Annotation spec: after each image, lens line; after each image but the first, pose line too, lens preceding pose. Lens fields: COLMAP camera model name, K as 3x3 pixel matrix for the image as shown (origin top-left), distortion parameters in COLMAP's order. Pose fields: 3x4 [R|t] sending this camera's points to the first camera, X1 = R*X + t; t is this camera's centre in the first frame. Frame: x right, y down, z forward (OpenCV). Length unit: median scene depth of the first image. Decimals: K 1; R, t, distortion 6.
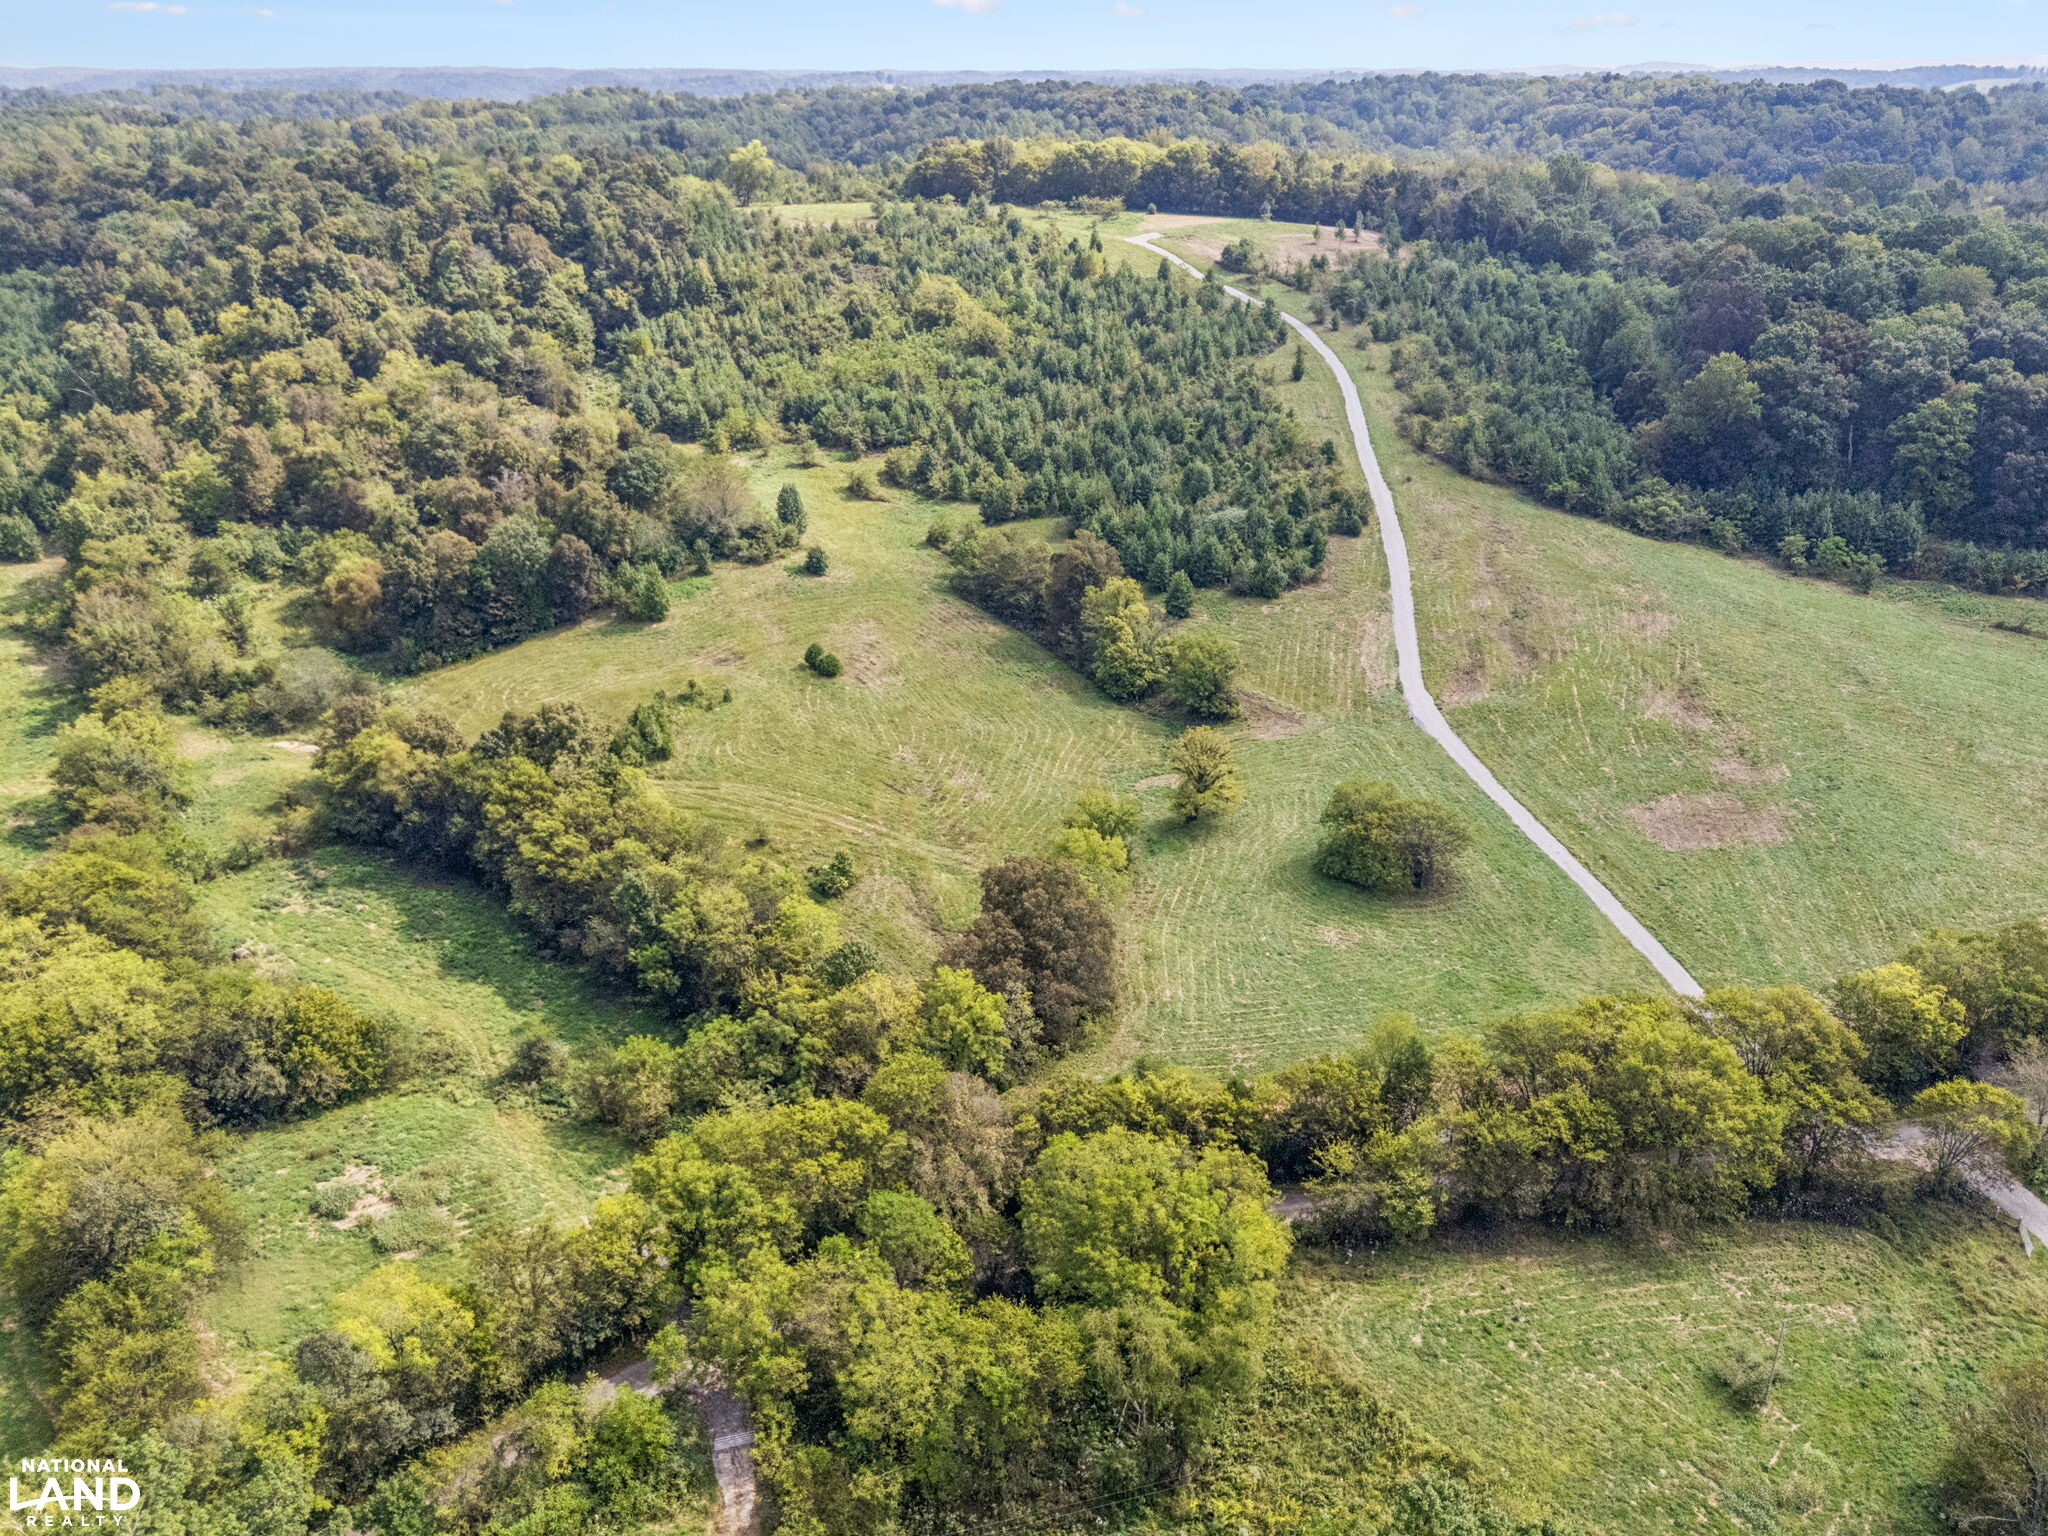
lens RADIAL K [[1462.4, 0, 1031.7], [0, 1462.4, 771.5], [0, 0, 1]] dist [0.070361, -0.047810]
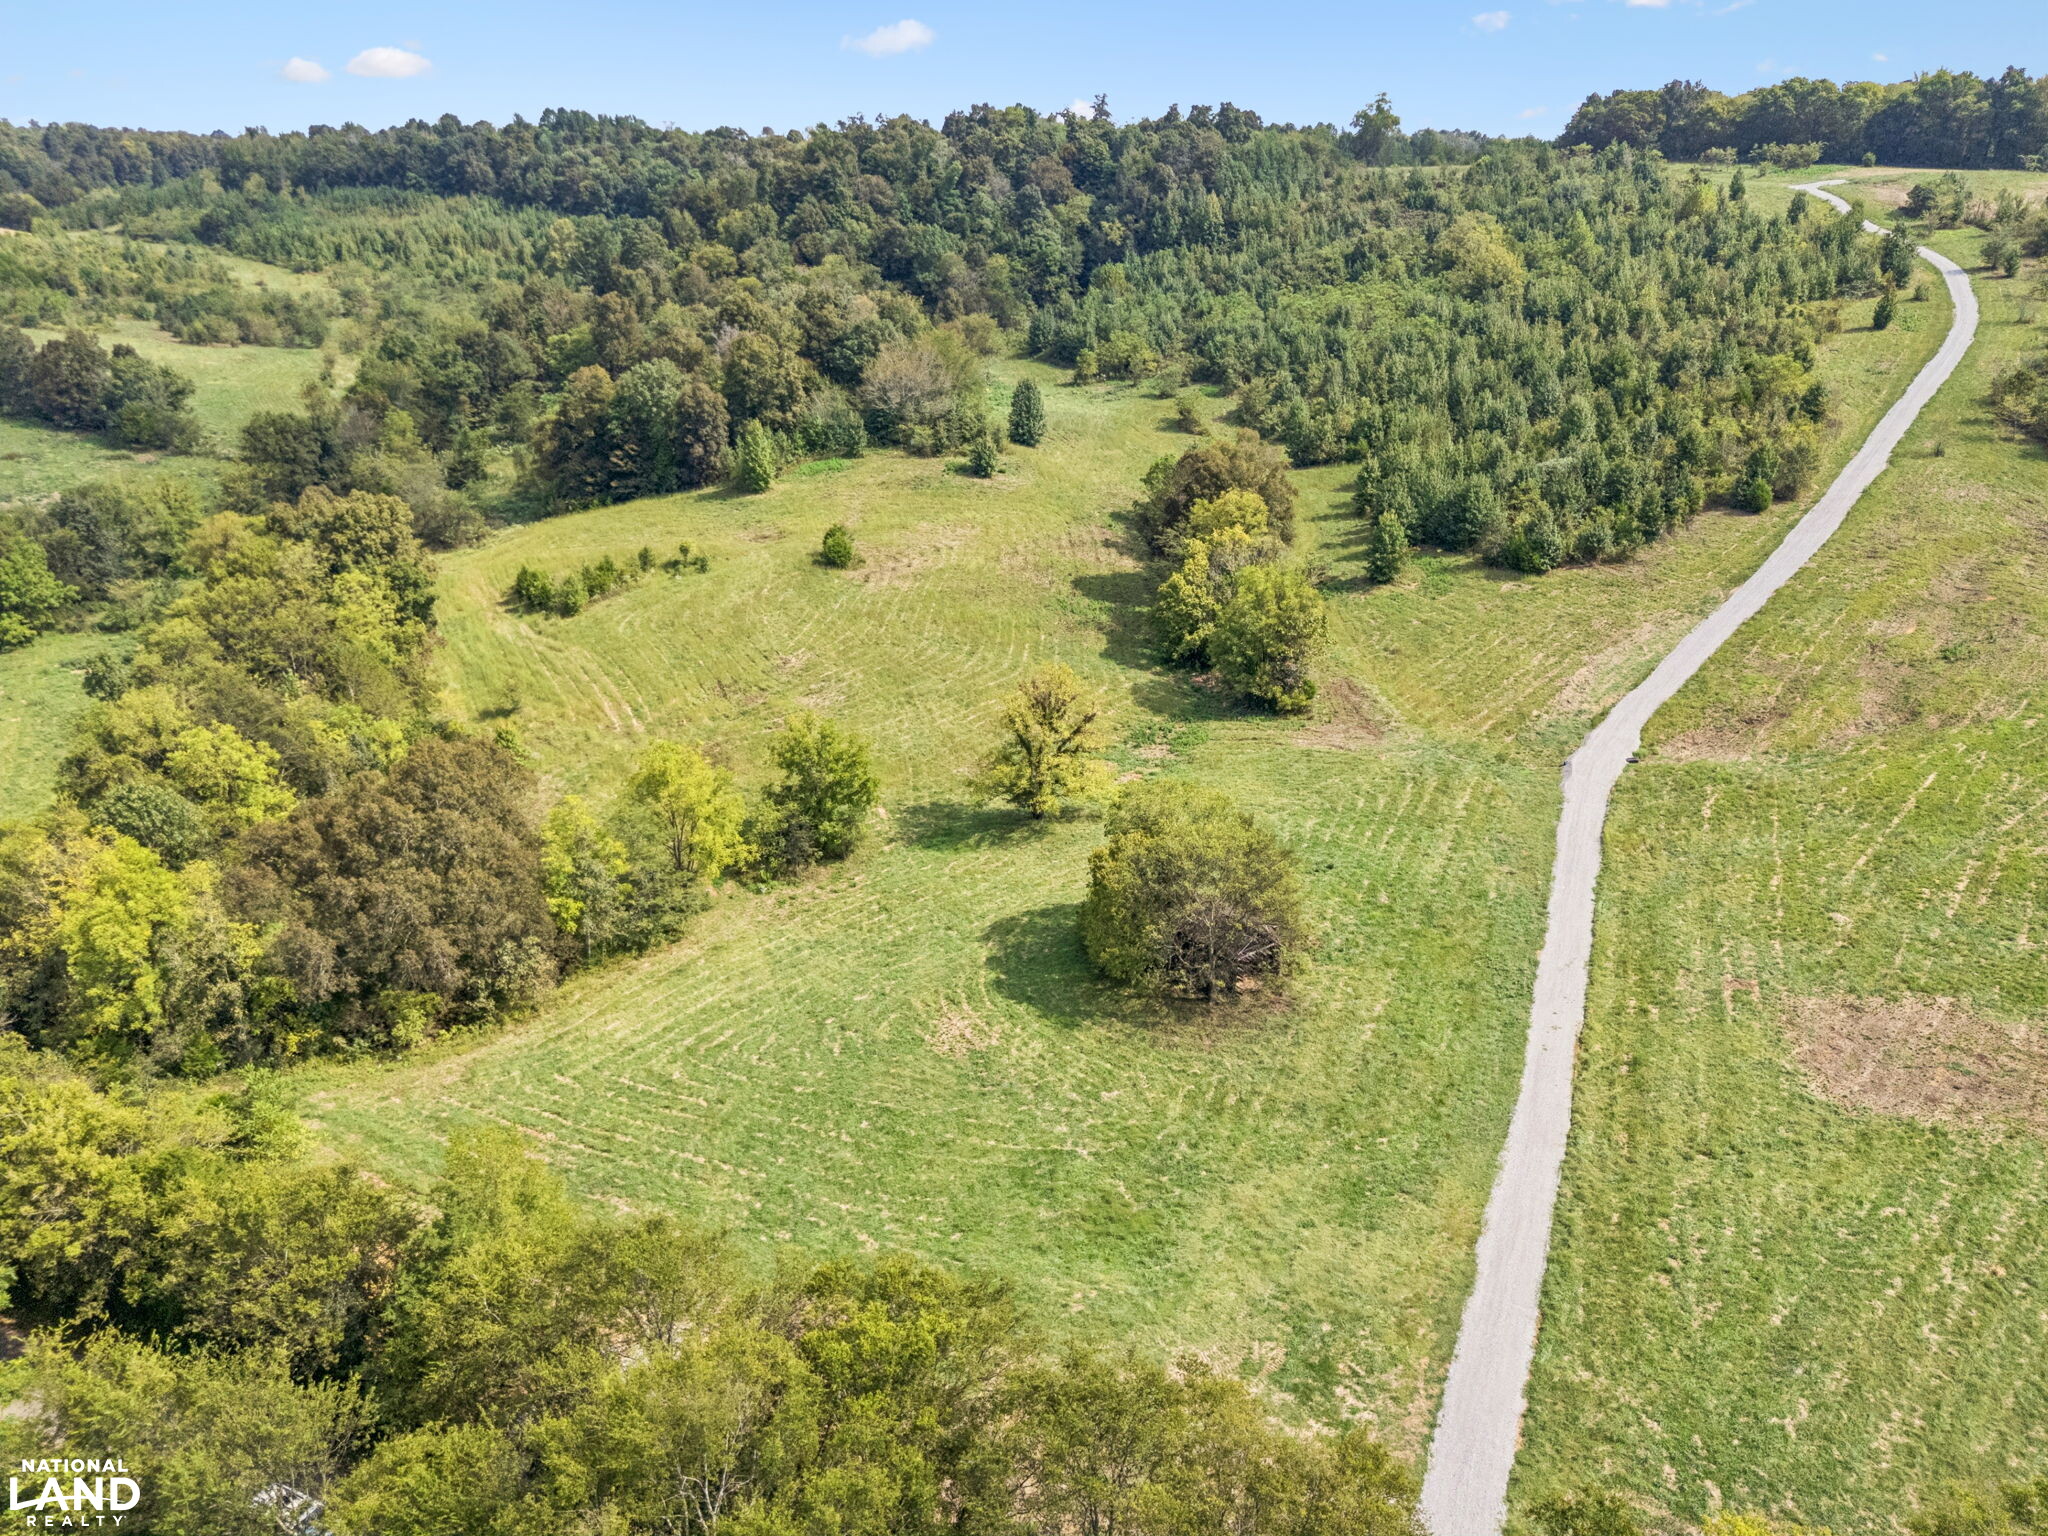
lens RADIAL K [[1462.4, 0, 1031.7], [0, 1462.4, 771.5], [0, 0, 1]] dist [0.070361, -0.047810]
pose [[0.846077, 0.205861, -0.491706, 0.298601], [-0.229429, 0.973243, 0.012685, 0.004680], [0.481160, 0.102079, 0.870669, 0.340434]]
